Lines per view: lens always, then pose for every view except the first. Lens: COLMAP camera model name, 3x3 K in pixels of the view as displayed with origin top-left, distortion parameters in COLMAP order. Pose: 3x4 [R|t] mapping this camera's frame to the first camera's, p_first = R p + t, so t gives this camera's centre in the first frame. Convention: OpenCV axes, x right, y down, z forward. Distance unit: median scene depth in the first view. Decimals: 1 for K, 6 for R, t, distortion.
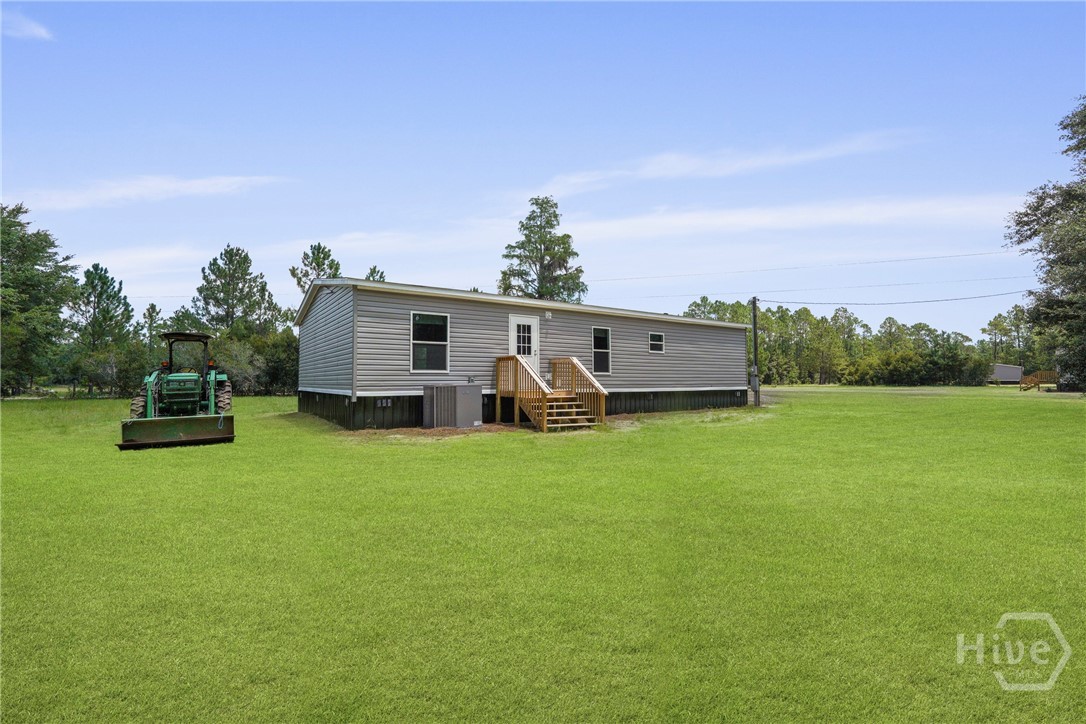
lens RADIAL K [[477.4, 0, 540.9], [0, 477.4, 362.2], [0, 0, 1]] dist [-0.009800, 0.000757]
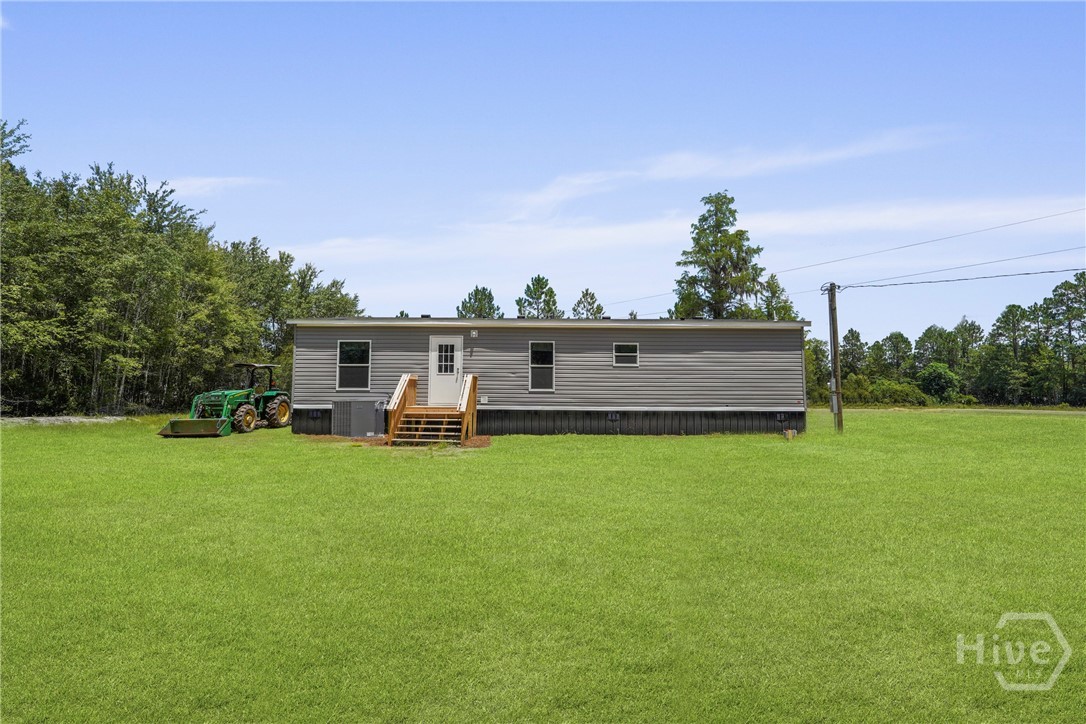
lens RADIAL K [[477.4, 0, 540.9], [0, 477.4, 362.2], [0, 0, 1]] dist [-0.009800, 0.000757]
pose [[0.829231, -0.033438, -0.557905, 0.692489], [0.016315, 0.999232, -0.035639, 0.001939], [0.558668, 0.020450, 0.829139, 0.223013]]
